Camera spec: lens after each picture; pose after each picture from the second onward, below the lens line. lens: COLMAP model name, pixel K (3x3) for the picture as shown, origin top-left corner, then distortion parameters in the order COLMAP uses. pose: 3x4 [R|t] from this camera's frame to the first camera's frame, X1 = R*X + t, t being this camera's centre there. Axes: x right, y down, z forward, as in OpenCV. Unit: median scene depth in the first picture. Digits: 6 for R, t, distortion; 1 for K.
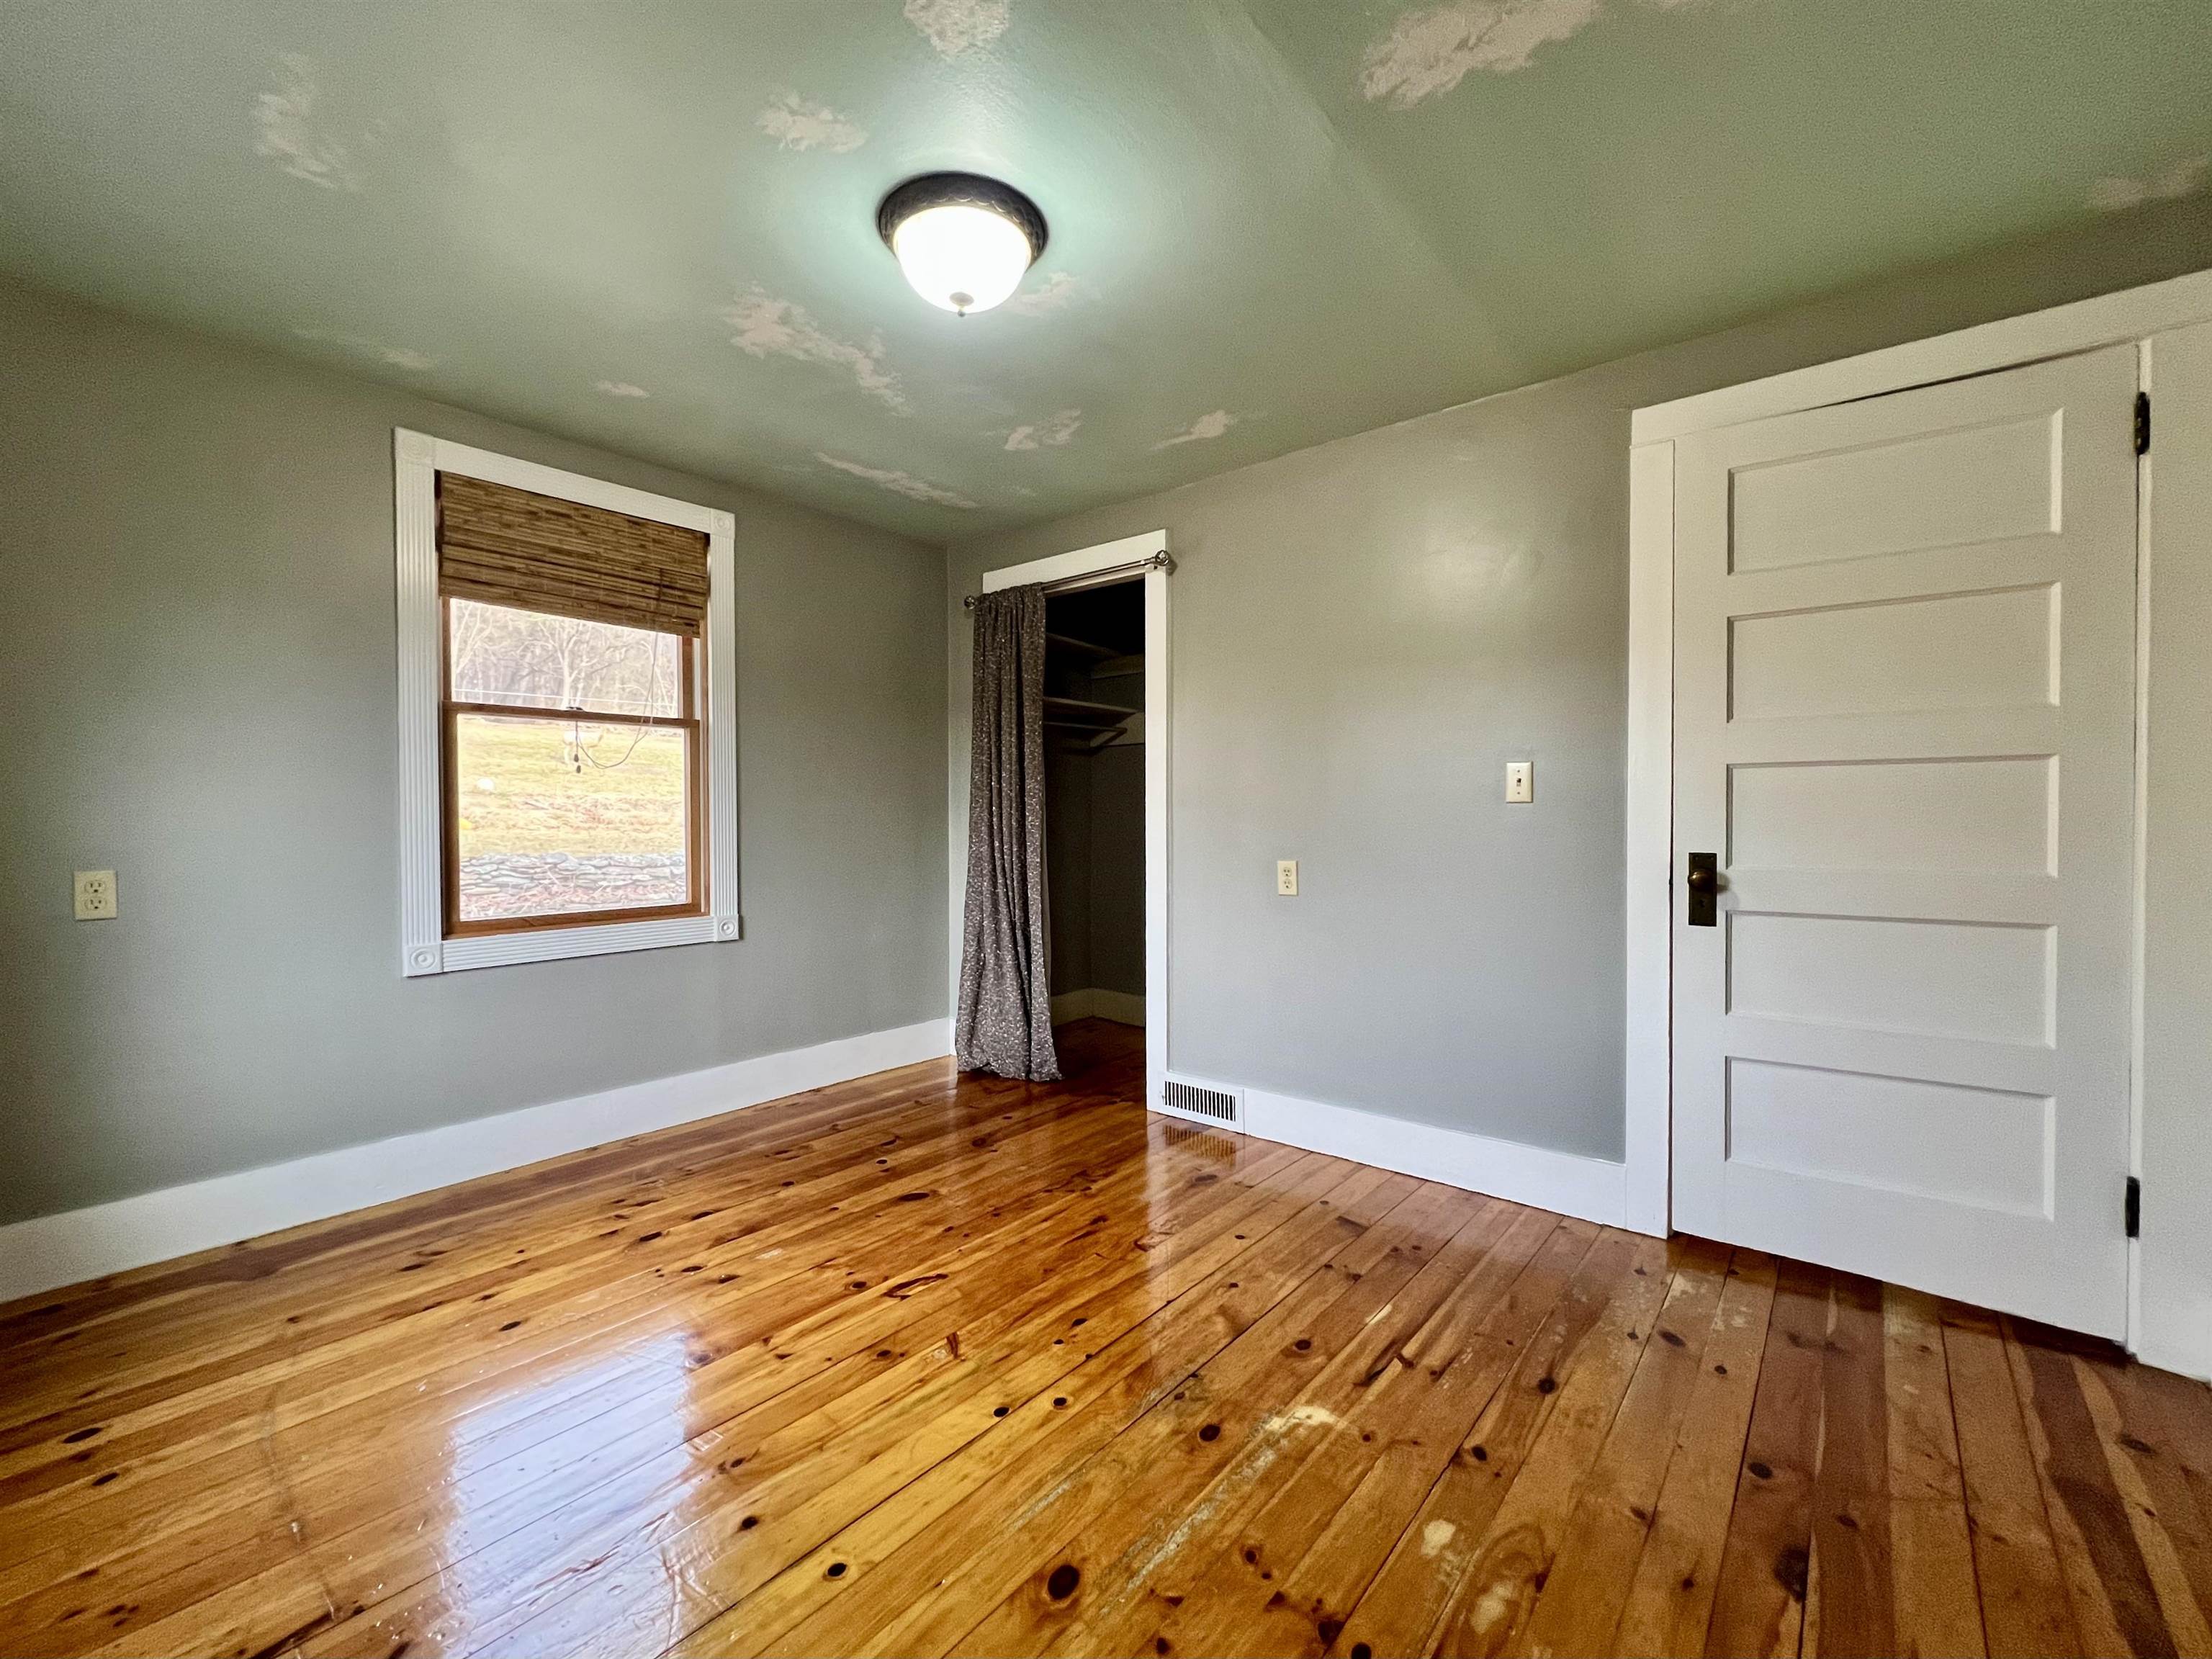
lens RADIAL K [[877.9, 0, 1109.6], [0, 877.9, 829.9], [0, 0, 1]] dist [-0.010091, 0.002753]
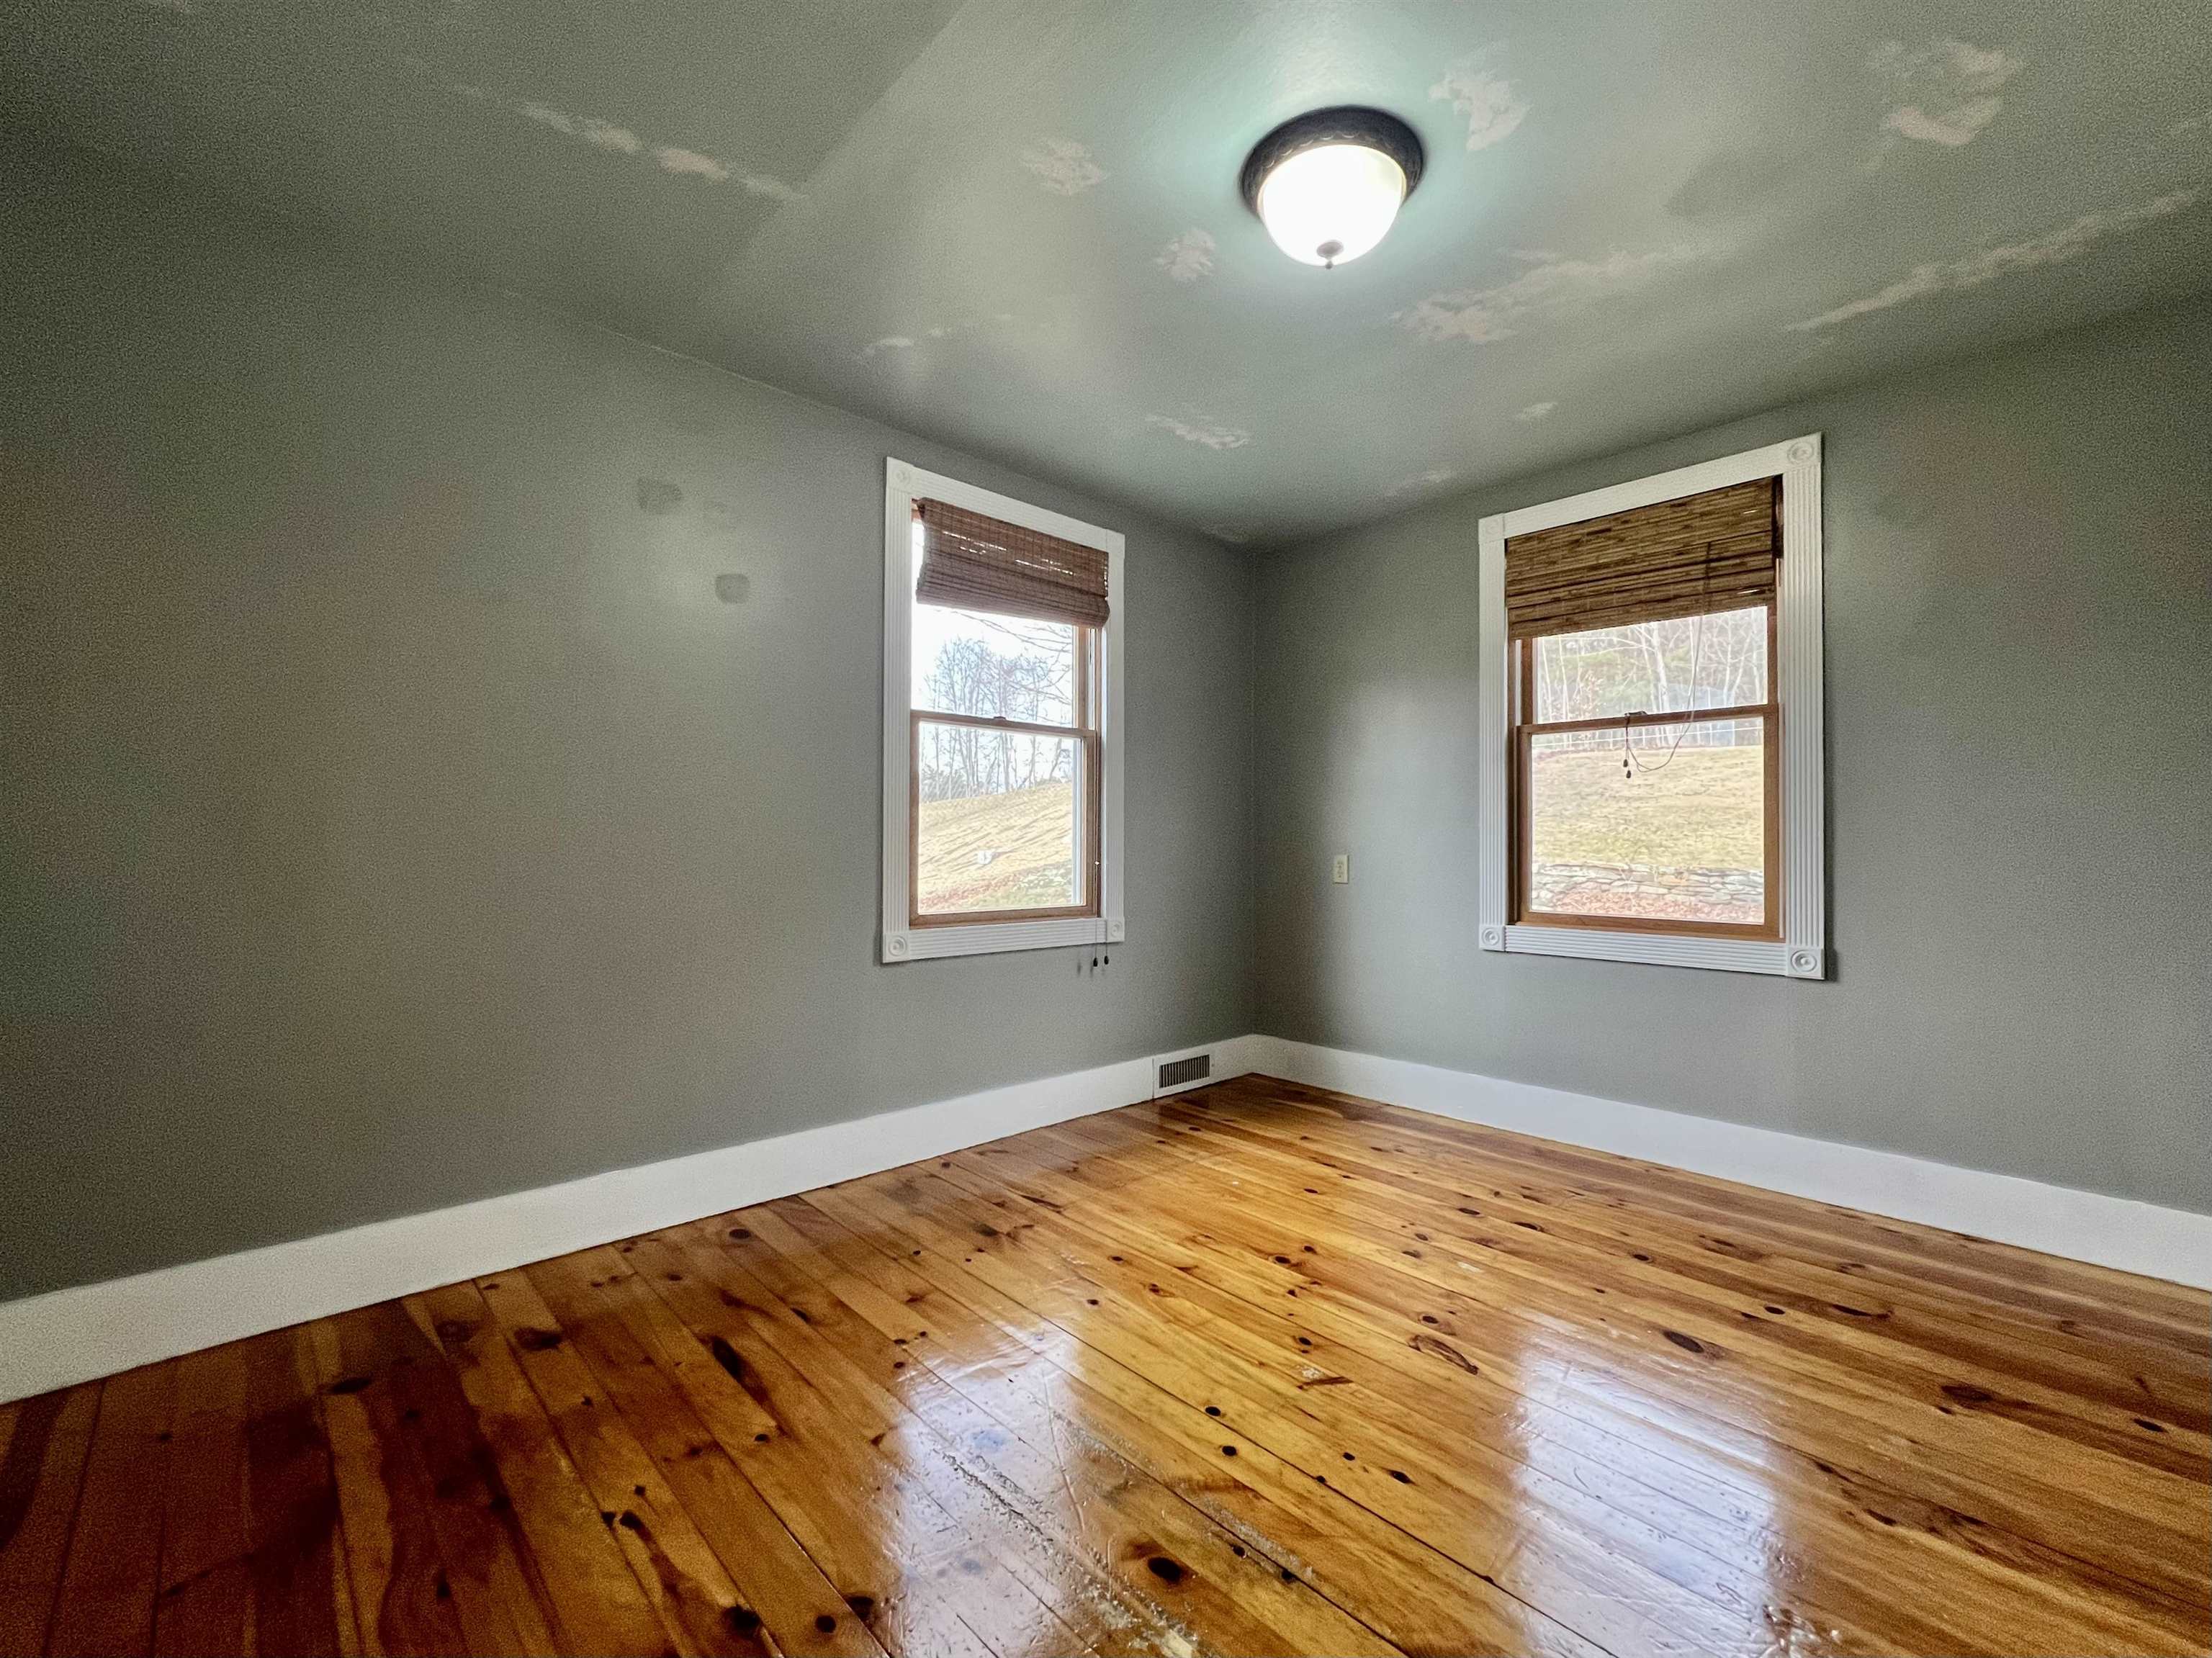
lens RADIAL K [[877.8, 0, 1097.2], [0, 877.8, 831.5], [0, 0, 1]] dist [-0.010091, 0.002753]
pose [[-0.077185, -0.005137, -0.997004, 0.480953], [-0.021768, 0.999757, -0.003466, 0.013862], [0.996779, 0.021435, -0.077279, 0.520076]]
